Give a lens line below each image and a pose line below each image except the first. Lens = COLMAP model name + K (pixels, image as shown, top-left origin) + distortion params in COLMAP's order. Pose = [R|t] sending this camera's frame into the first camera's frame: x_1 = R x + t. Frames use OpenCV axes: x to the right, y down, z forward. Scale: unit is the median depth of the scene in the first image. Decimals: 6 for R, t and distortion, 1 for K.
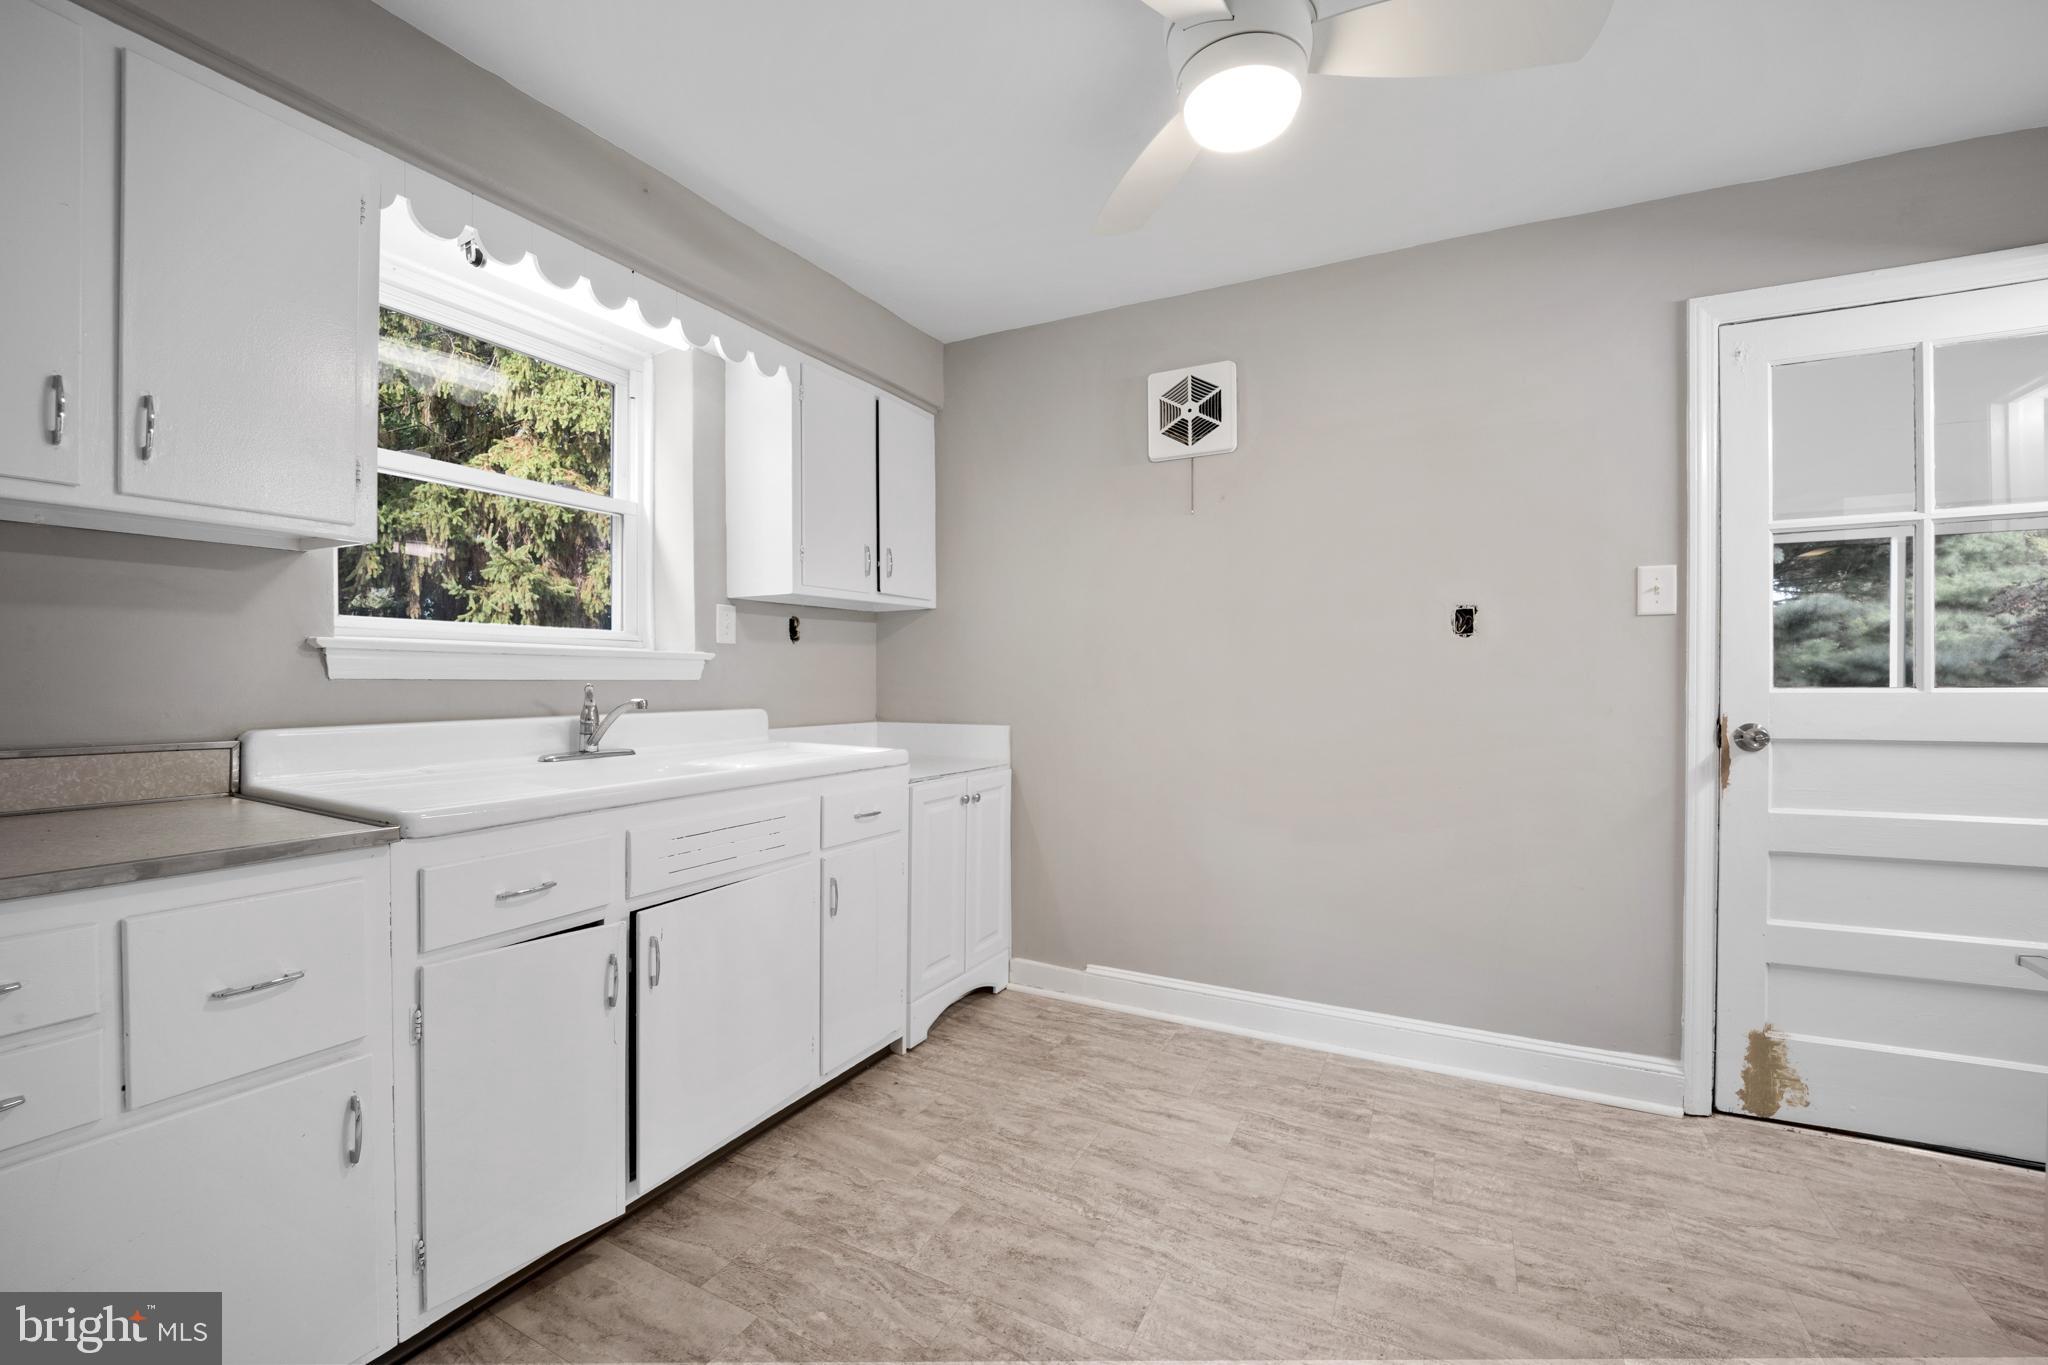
lens RADIAL K [[836.8, 0, 1024.0], [0, 836.8, 682.5], [0, 0, 1]] dist [-0.020985, -0.000035]
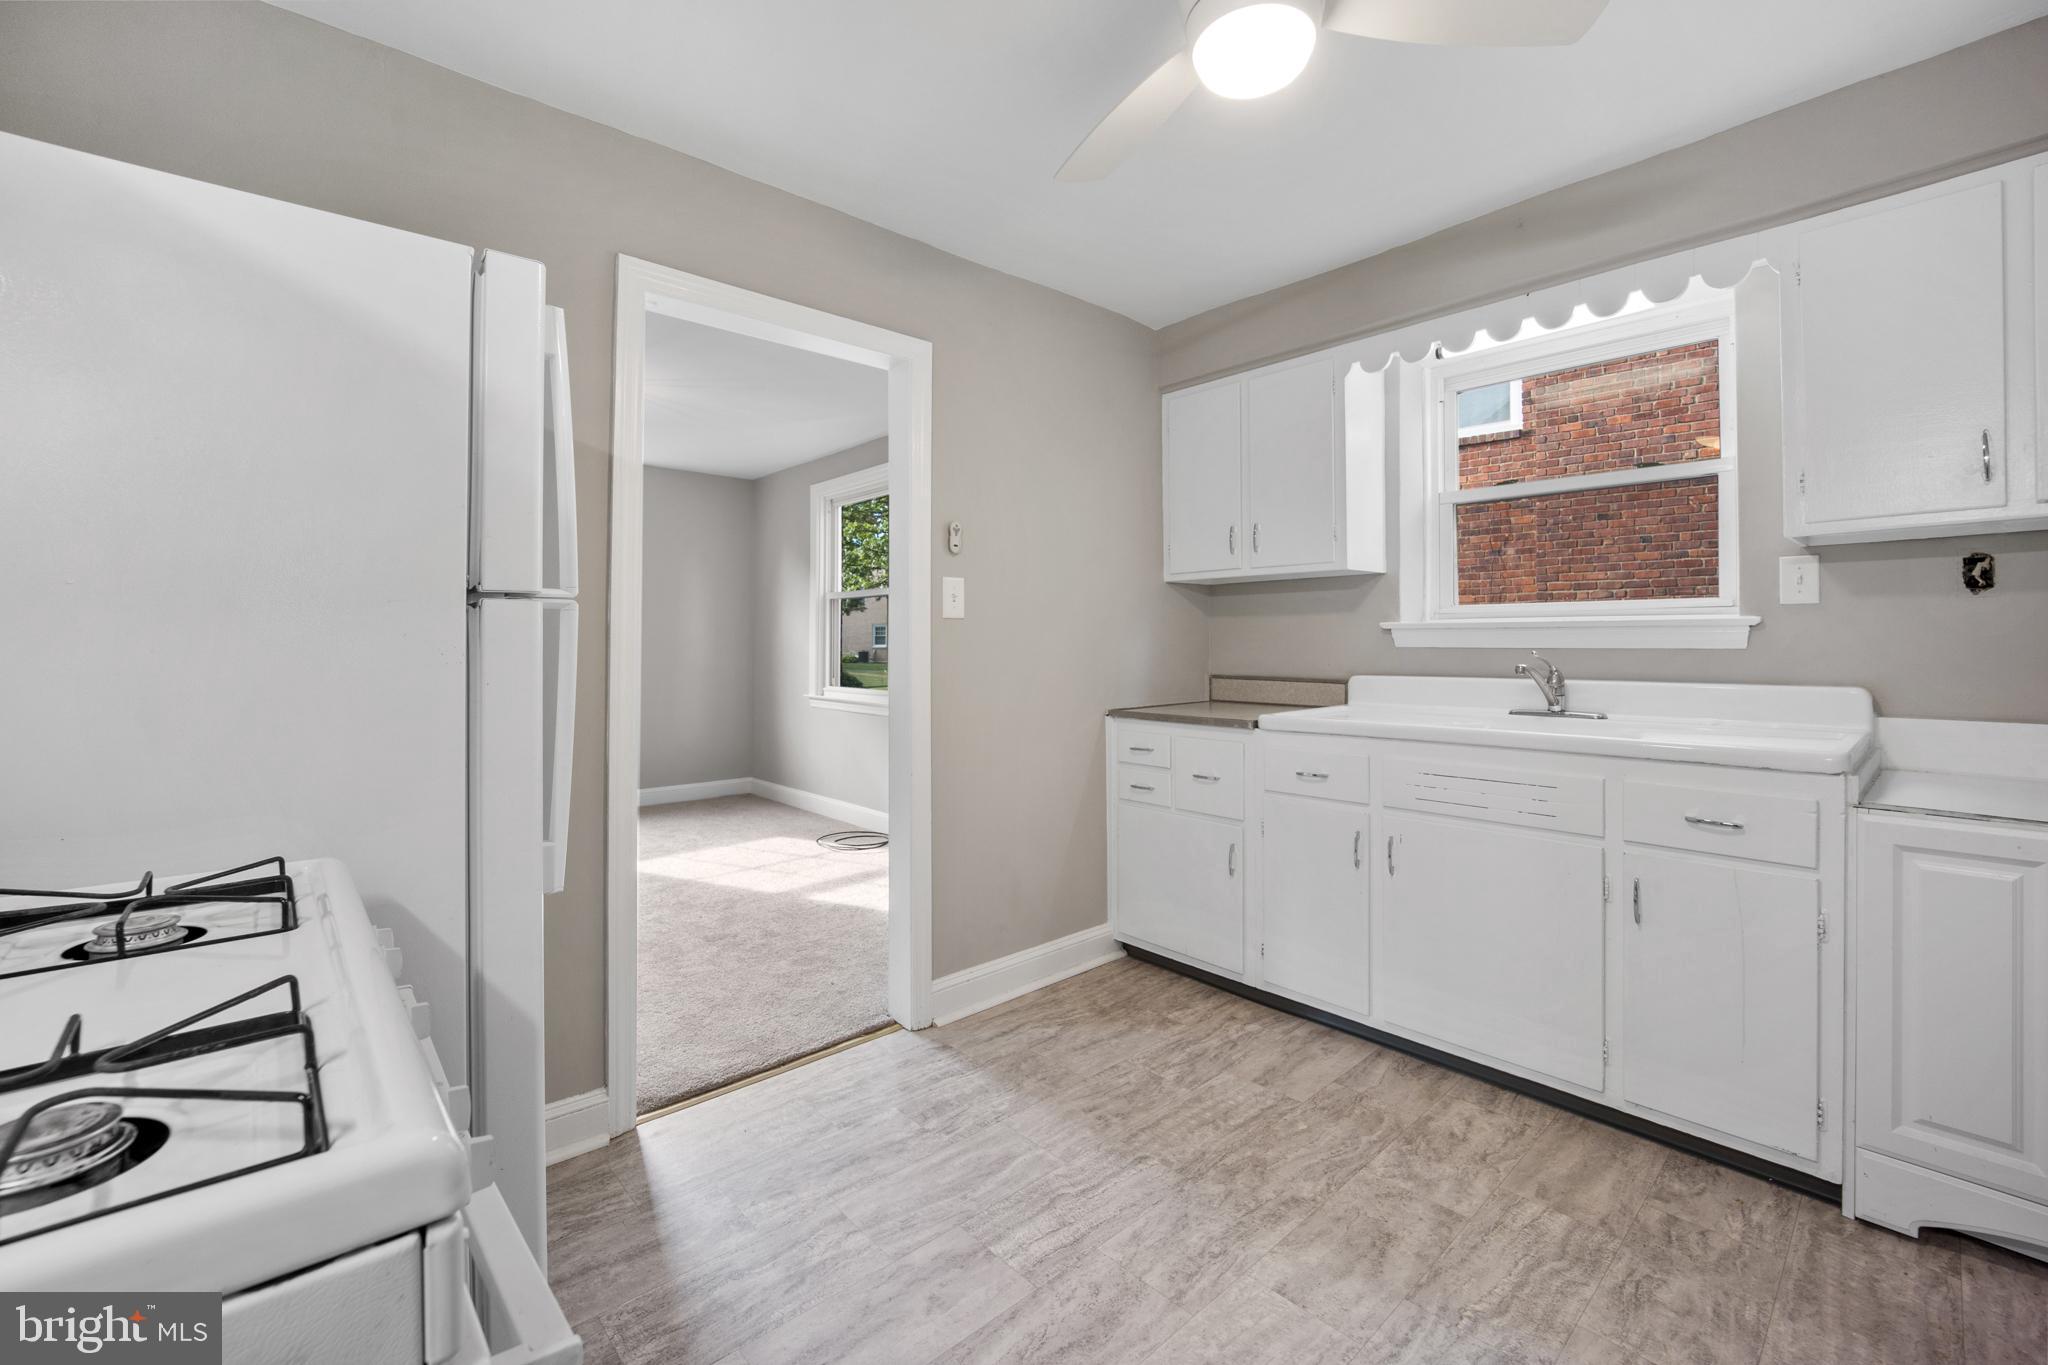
lens RADIAL K [[851.5, 0, 1023.4], [0, 851.5, 633.8], [0, 0, 1]] dist [-0.021371, -0.000276]
pose [[-0.344840, -0.013951, -0.938558, 0.820647], [-0.005600, 0.999902, -0.012805, -0.003783], [0.938645, 0.000840, -0.344884, 0.718623]]
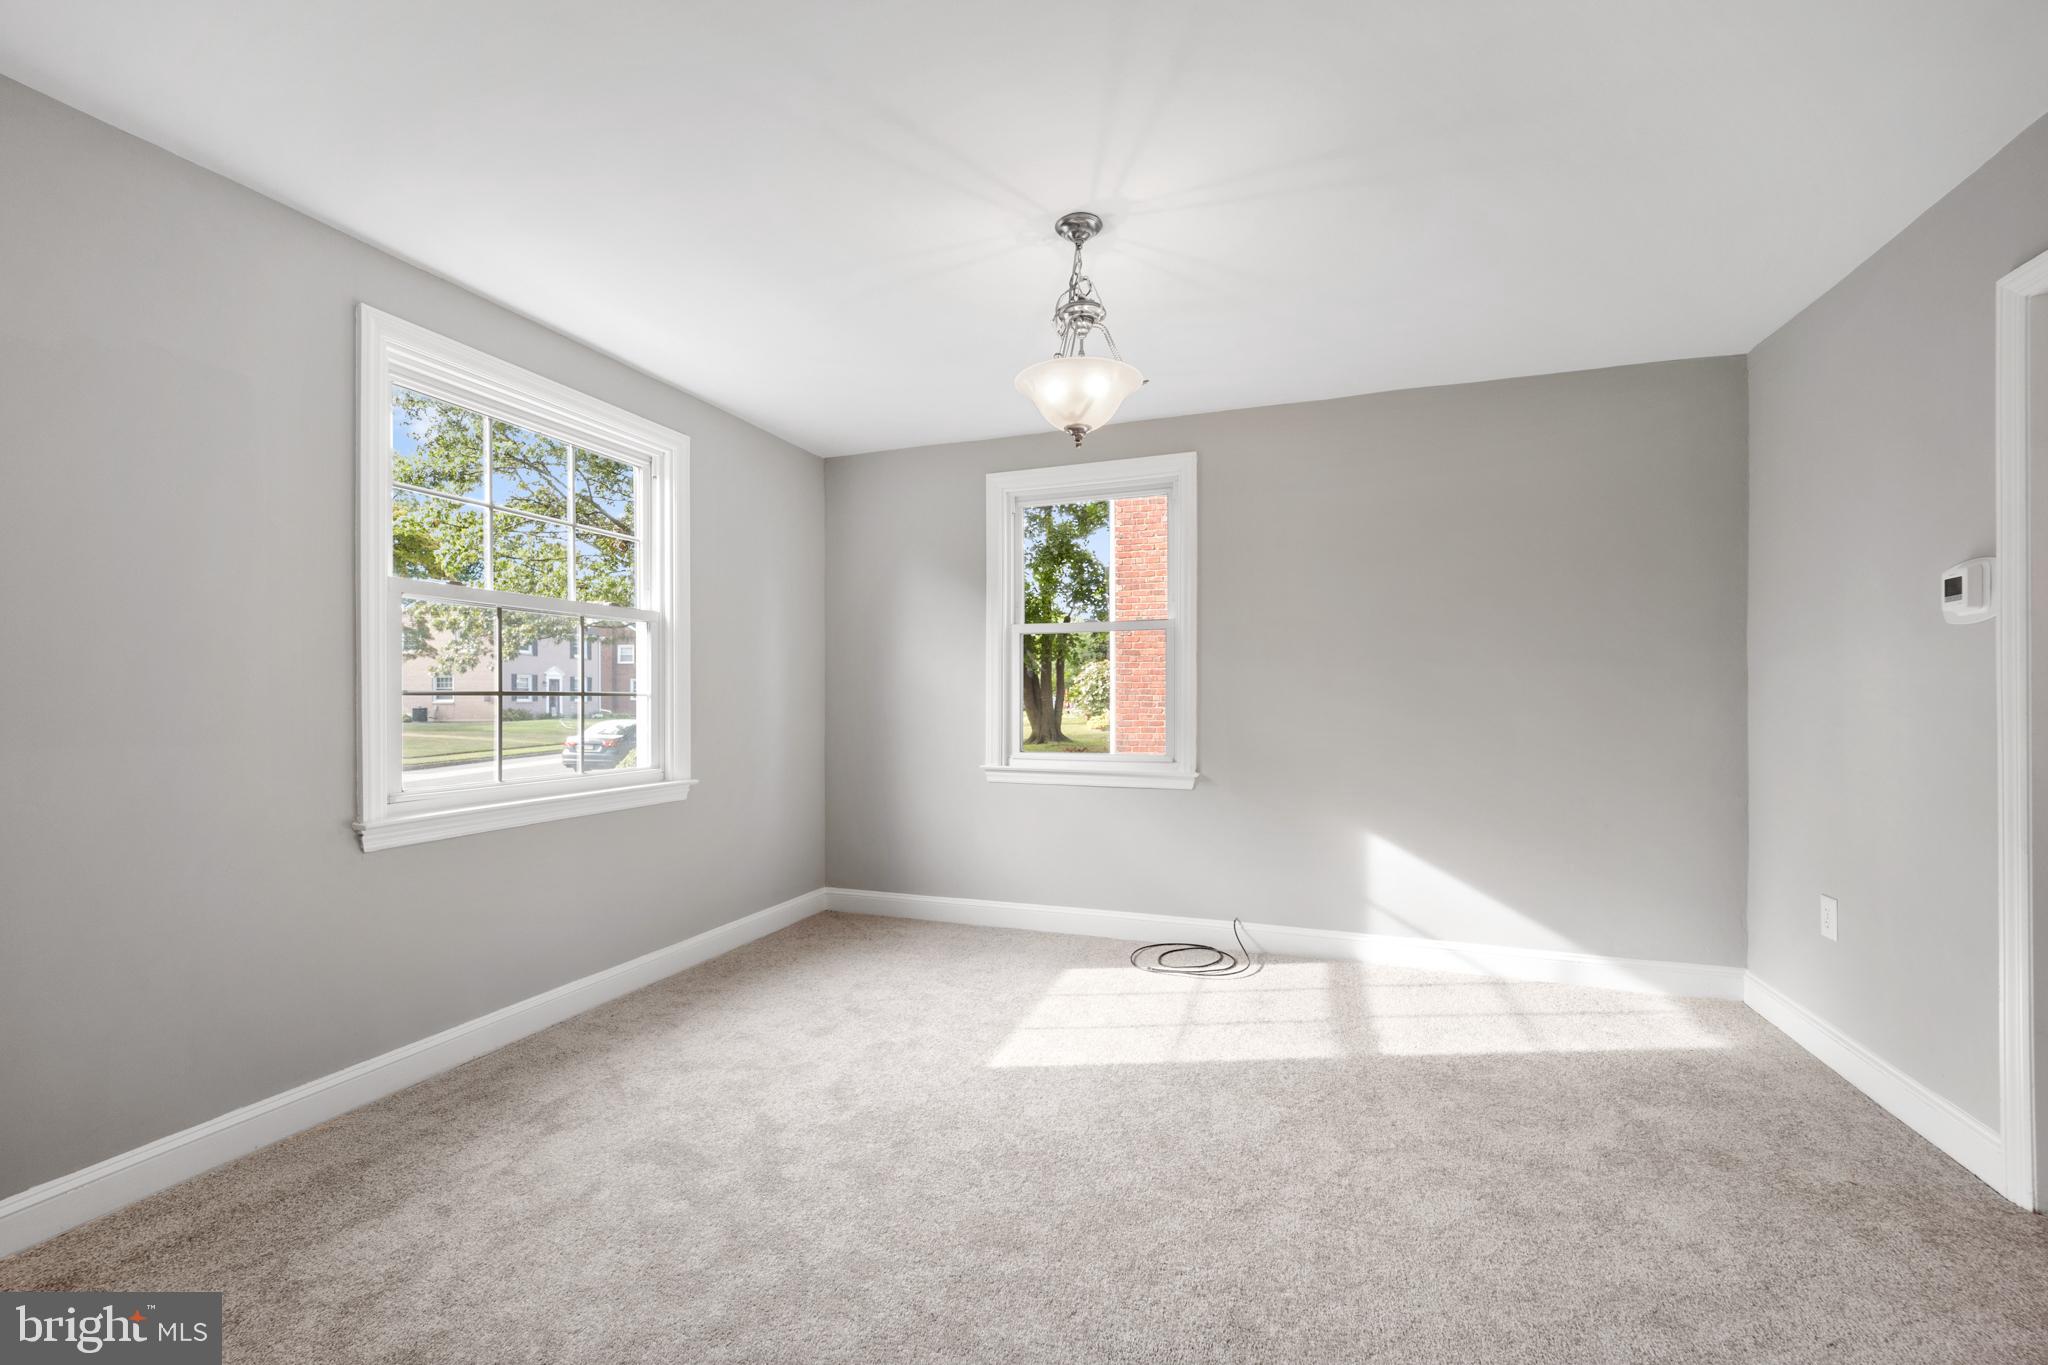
lens RADIAL K [[842.5, 0, 1026.2], [0, 842.5, 705.4], [0, 0, 1]] dist [-0.002411, -0.000143]
pose [[0.138593, 0.007323, -0.990322, 0.443739], [-0.000235, 0.999973, 0.007361, 0.005967], [0.990349, -0.000787, 0.138591, -1.002513]]
